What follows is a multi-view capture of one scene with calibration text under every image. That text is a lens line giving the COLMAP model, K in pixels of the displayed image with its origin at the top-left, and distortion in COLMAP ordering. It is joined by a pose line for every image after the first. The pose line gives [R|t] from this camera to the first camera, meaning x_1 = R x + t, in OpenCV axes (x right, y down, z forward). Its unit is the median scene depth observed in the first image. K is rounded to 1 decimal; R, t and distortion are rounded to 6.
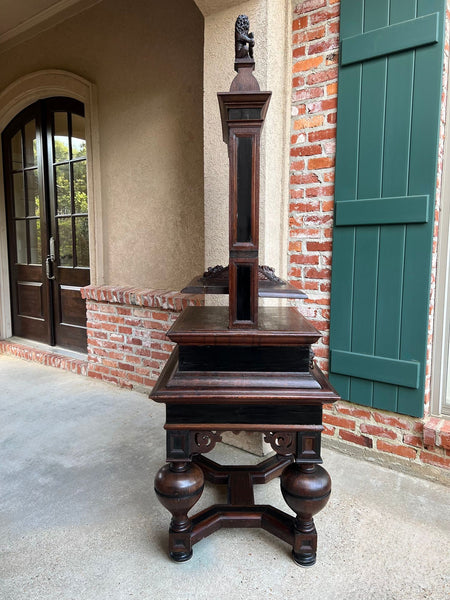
lens RADIAL K [[444.2, 0, 228.5], [0, 444.2, 299.2], [0, 0, 1]] dist [0.046684, -0.056982]
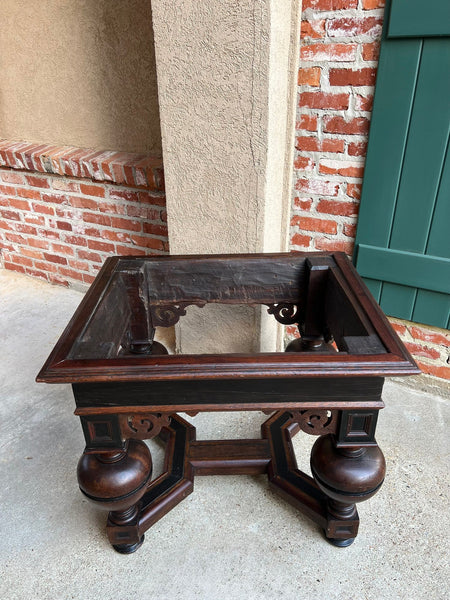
lens RADIAL K [[444.2, 0, 228.4], [0, 444.2, 301.3], [0, 0, 1]] dist [0.046684, -0.056982]
pose [[0.989278, -0.078950, 0.122868, -0.058650], [0.029707, 0.932484, 0.359988, -0.057967], [-0.142993, -0.352478, 0.924831, 0.349743]]
